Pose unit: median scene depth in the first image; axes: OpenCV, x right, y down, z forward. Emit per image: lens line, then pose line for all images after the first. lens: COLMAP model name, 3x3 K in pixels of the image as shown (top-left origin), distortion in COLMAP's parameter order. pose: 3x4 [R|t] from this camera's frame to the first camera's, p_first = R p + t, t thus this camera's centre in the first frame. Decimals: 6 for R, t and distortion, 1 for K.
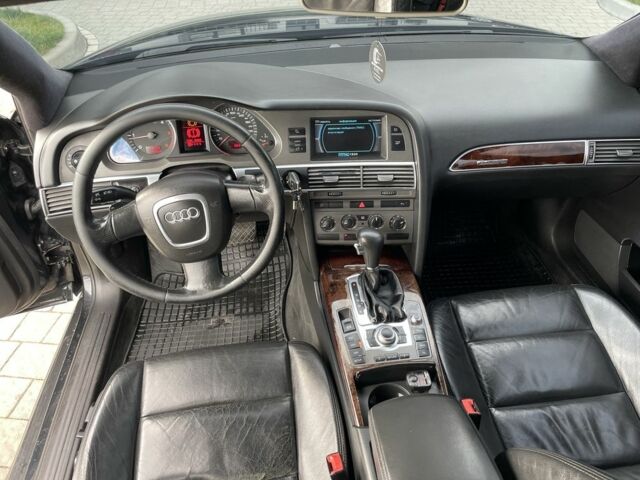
lens RADIAL K [[488.1, 0, 320.0], [0, 488.1, 240.0], [0, 0, 1]] dist [0.111996, -0.121217]
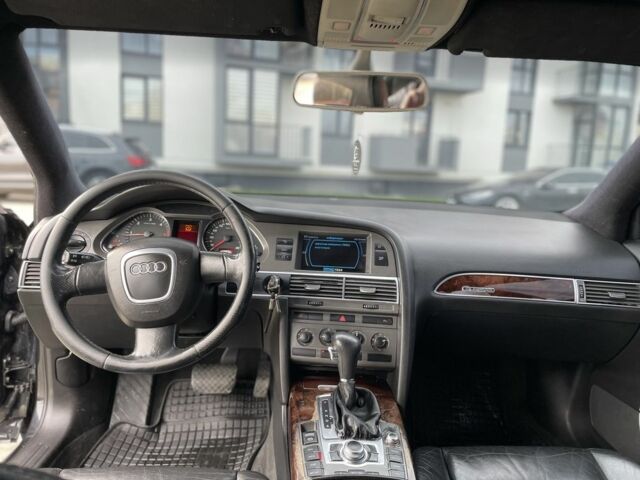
lens RADIAL K [[488.1, 0, 320.0], [0, 488.1, 240.0], [0, 0, 1]] dist [0.111996, -0.121217]
pose [[0.994032, 0.083064, -0.070712, 0.099128], [-0.107380, 0.859254, -0.500152, 0.284146], [0.019215, 0.504760, 0.863046, 0.103422]]
